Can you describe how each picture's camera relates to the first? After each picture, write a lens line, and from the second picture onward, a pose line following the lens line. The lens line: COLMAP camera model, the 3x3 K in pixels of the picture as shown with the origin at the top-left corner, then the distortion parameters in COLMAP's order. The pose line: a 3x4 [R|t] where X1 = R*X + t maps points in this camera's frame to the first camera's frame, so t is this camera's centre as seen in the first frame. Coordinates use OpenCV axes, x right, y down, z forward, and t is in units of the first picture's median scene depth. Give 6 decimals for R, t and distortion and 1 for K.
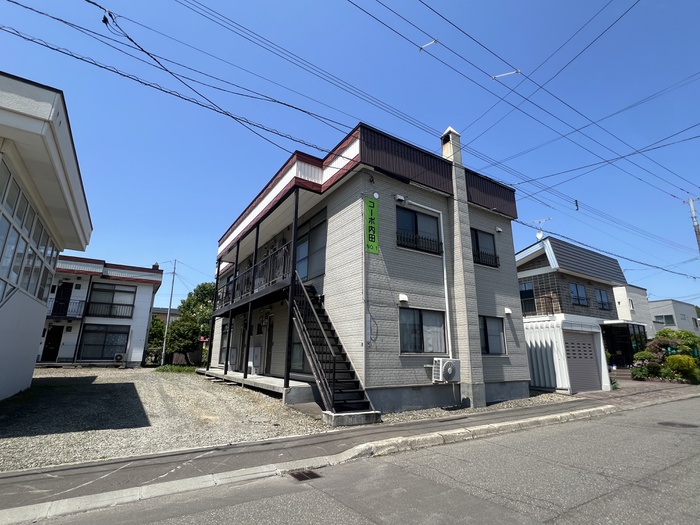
lens RADIAL K [[345.7, 0, 350.0], [0, 345.7, 262.5], [0, 0, 1]] dist [-0.000547, -0.000756]
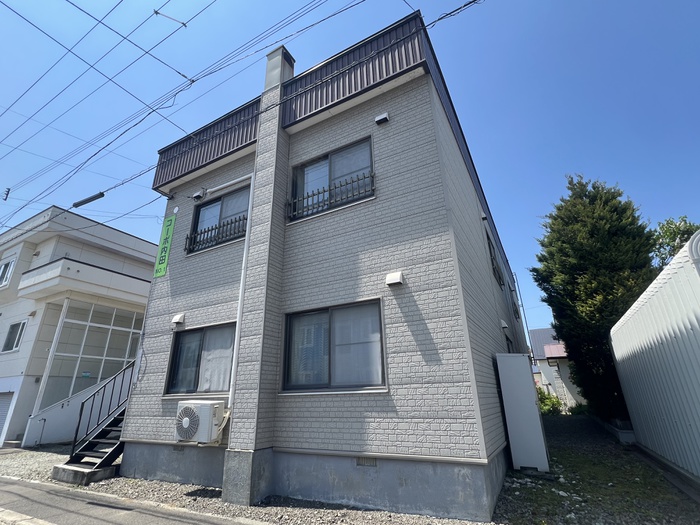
lens RADIAL K [[345.7, 0, 350.0], [0, 345.7, 262.5], [0, 0, 1]] dist [-0.000547, -0.000756]
pose [[0.469458, -0.337692, -0.815827, 0.862152], [0.255001, 0.936455, -0.240887, 0.230687], [0.845331, -0.094950, 0.525738, 0.812998]]
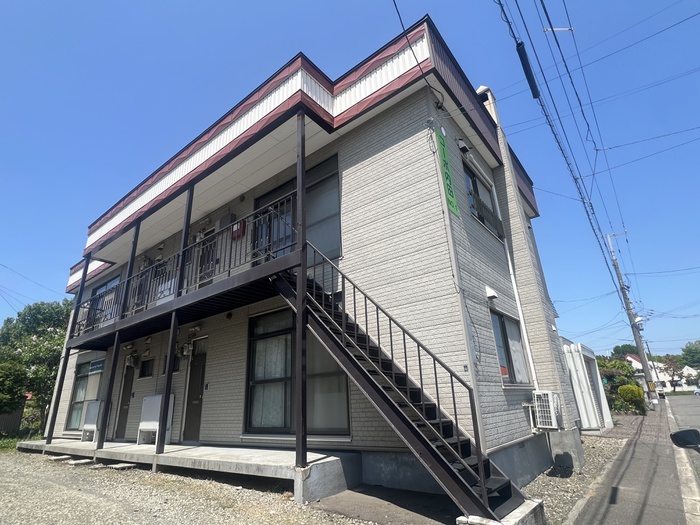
lens RADIAL K [[373.1, 0, 350.0], [0, 373.1, 262.5], [0, 0, 1]] dist [-0.002340, -0.000553]
pose [[0.945844, 0.066887, 0.317656, -0.259603], [-0.032759, 0.993214, -0.111593, 0.114279], [-0.322965, 0.095144, 0.941616, 0.392878]]
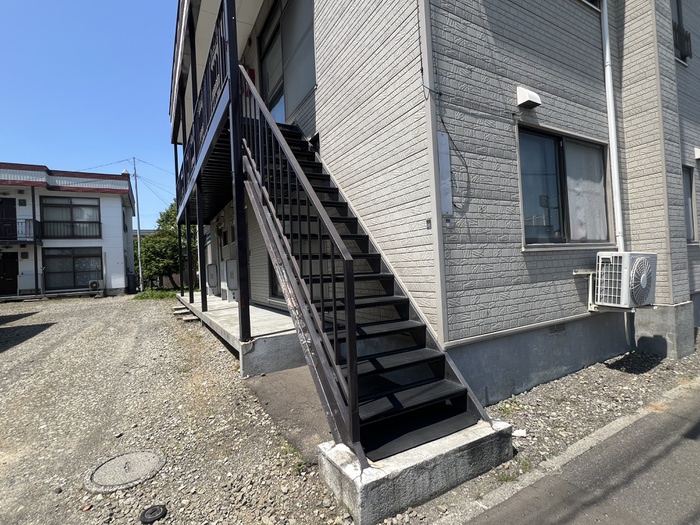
lens RADIAL K [[345.7, 0, 350.0], [0, 345.7, 262.5], [0, 0, 1]] dist [-0.000547, -0.000756]
pose [[0.996661, -0.062158, -0.052948, -0.020689], [0.073273, 0.966989, 0.244058, 0.146359], [0.036030, -0.247123, 0.968314, 0.520919]]
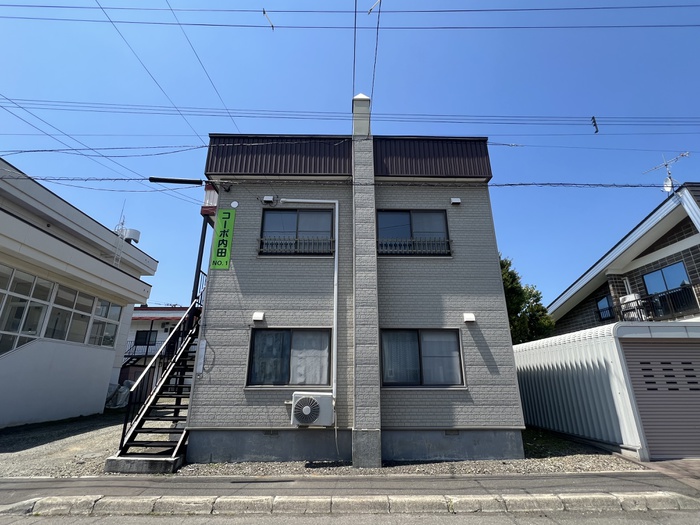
lens RADIAL K [[345.7, 0, 350.0], [0, 345.7, 262.5], [0, 0, 1]] dist [-0.000547, -0.000756]
pose [[0.852100, -0.177965, -0.492193, 0.669038], [0.142306, 0.983765, -0.109342, 0.084101], [0.503661, 0.023129, 0.863592, 0.347293]]
